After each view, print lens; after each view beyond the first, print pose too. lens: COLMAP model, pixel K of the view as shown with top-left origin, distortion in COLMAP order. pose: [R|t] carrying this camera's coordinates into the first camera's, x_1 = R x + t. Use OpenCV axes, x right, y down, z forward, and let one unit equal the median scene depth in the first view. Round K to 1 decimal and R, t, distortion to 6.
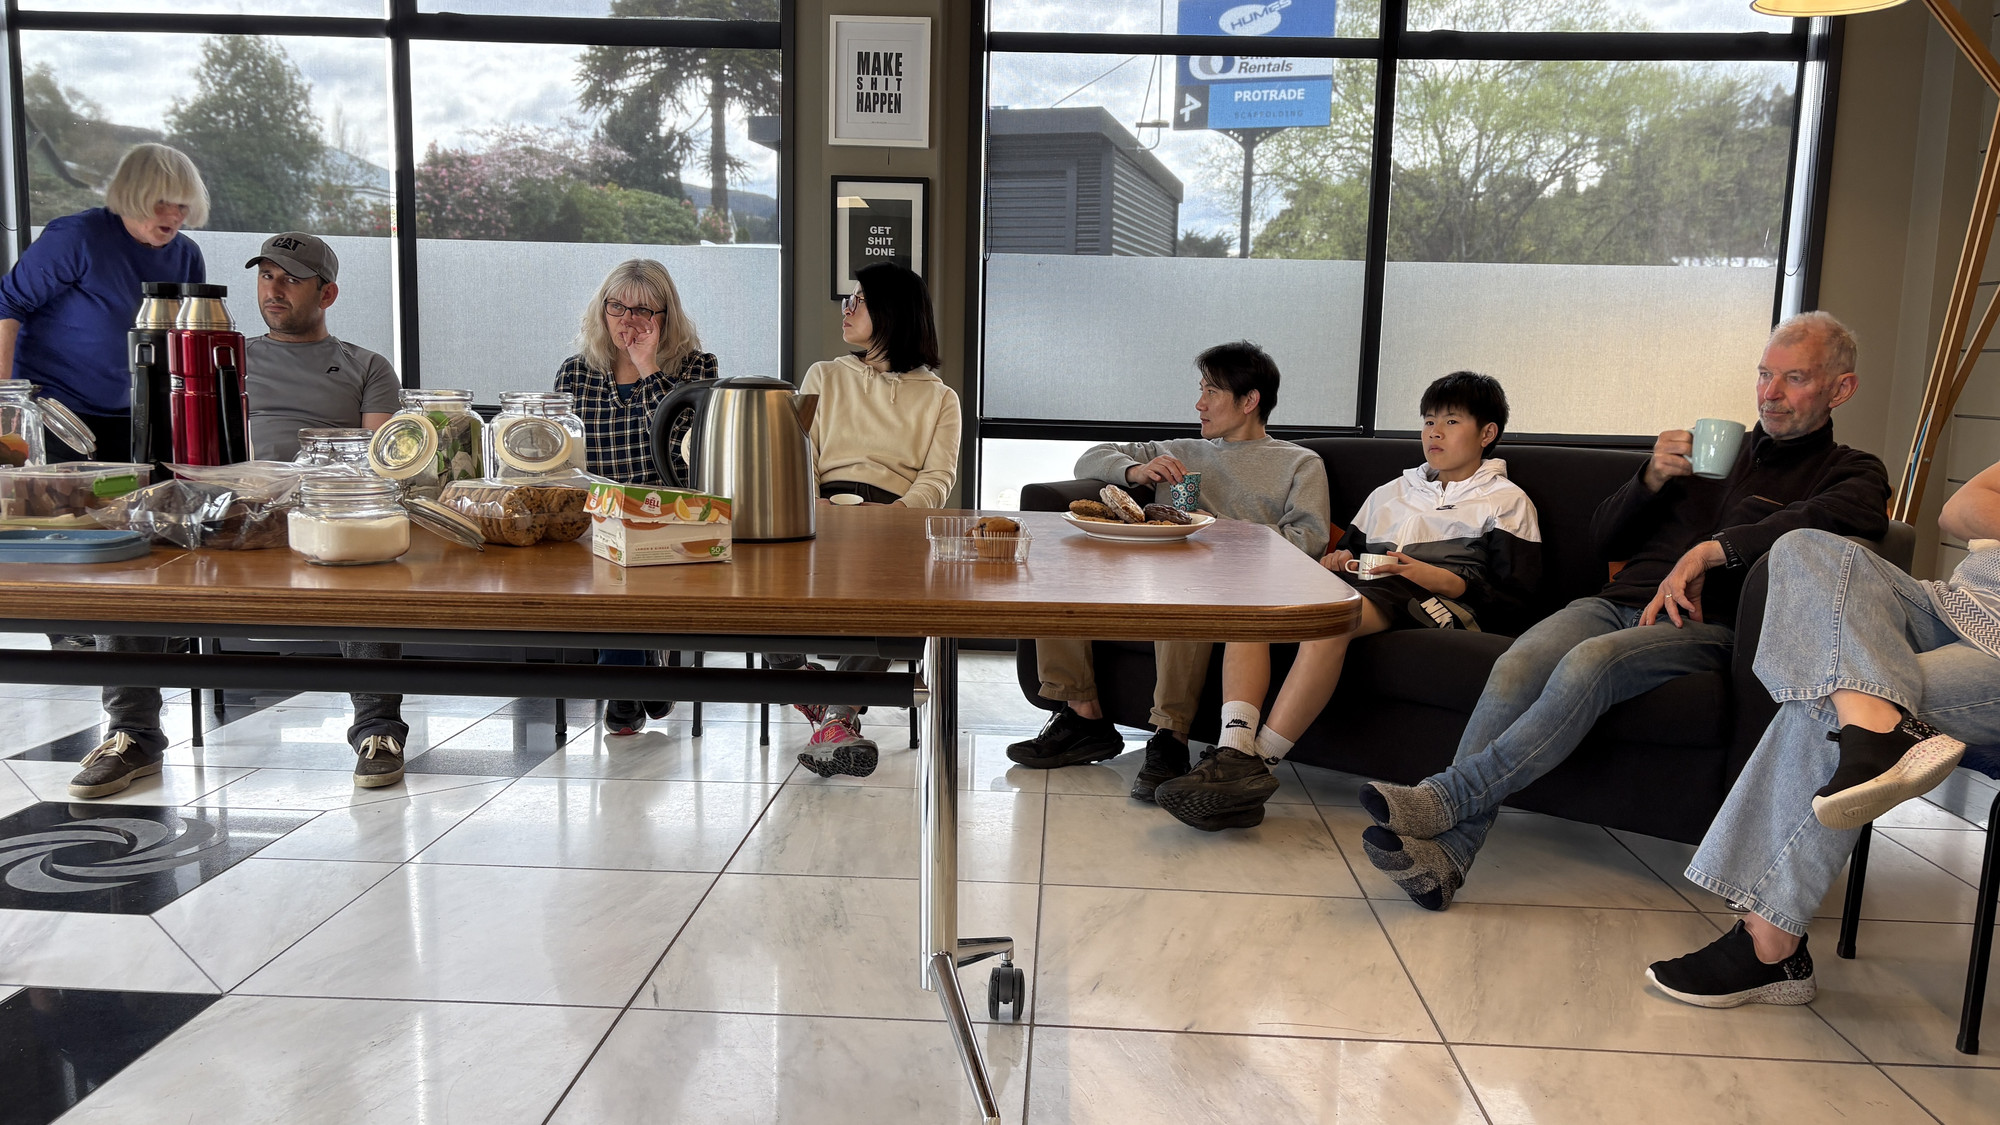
lens RADIAL K [[1470.4, 0, 1003.0], [0, 1470.4, 581.2], [0, 0, 1]] dist [0.011419, -0.001036]
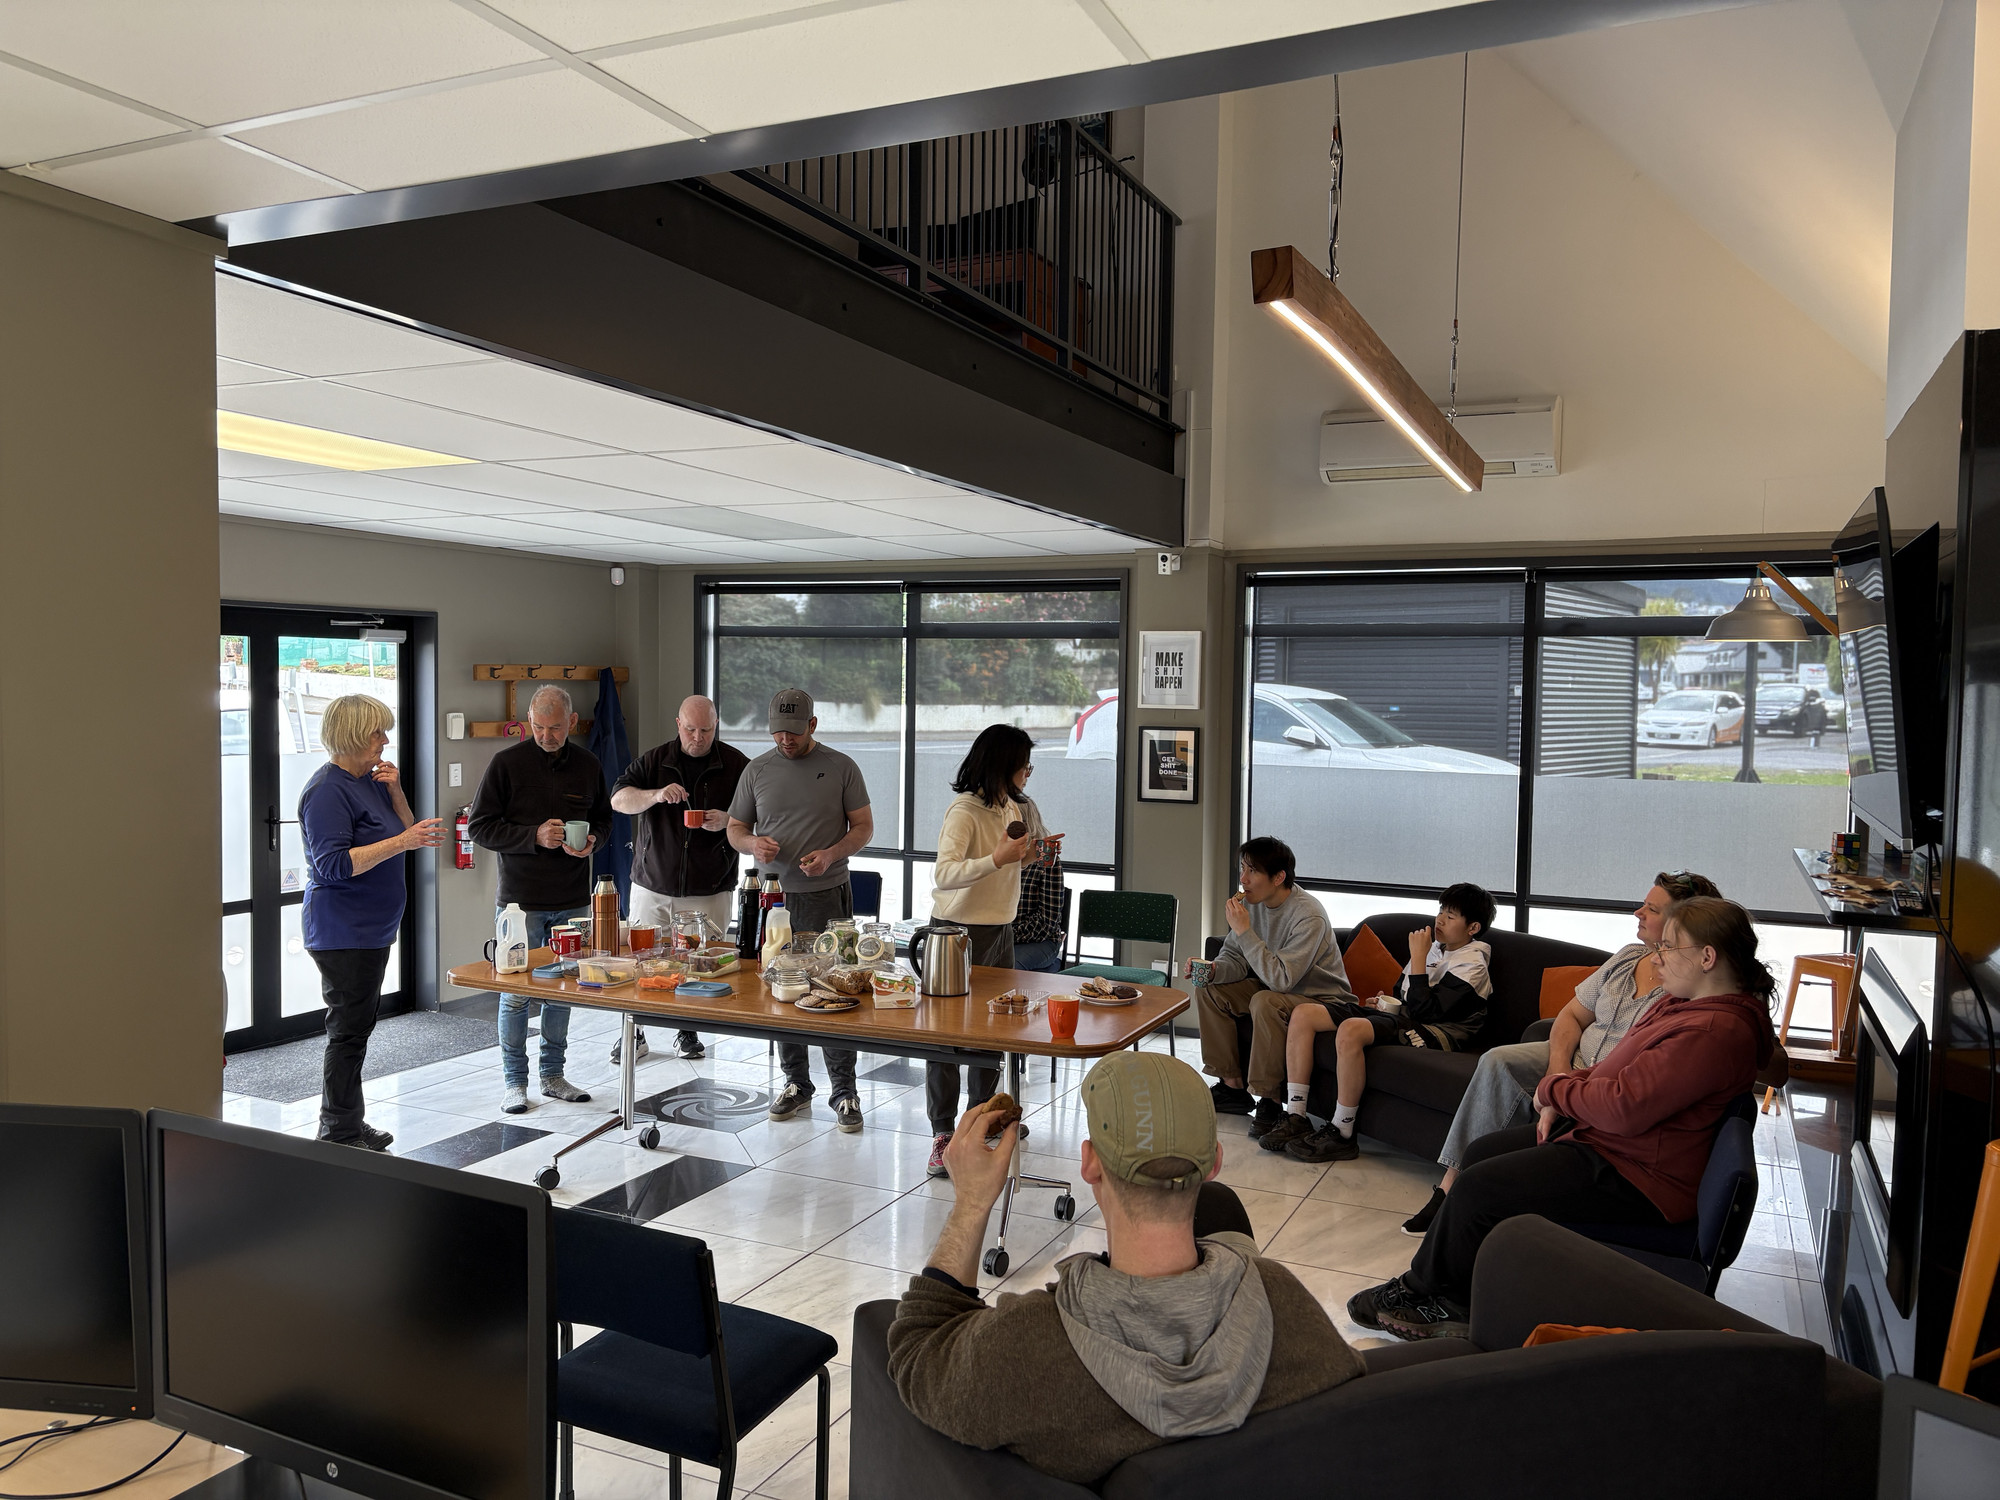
lens RADIAL K [[1492.8, 0, 1003.0], [0, 1492.8, 748.1], [0, 0, 1]] dist [0.009276, -0.000647]
pose [[0.926095, 0.010555, -0.377143, 0.387197], [-0.052262, 0.993561, -0.100525, -0.086424], [0.373653, 0.112806, 0.920684, -0.593364]]
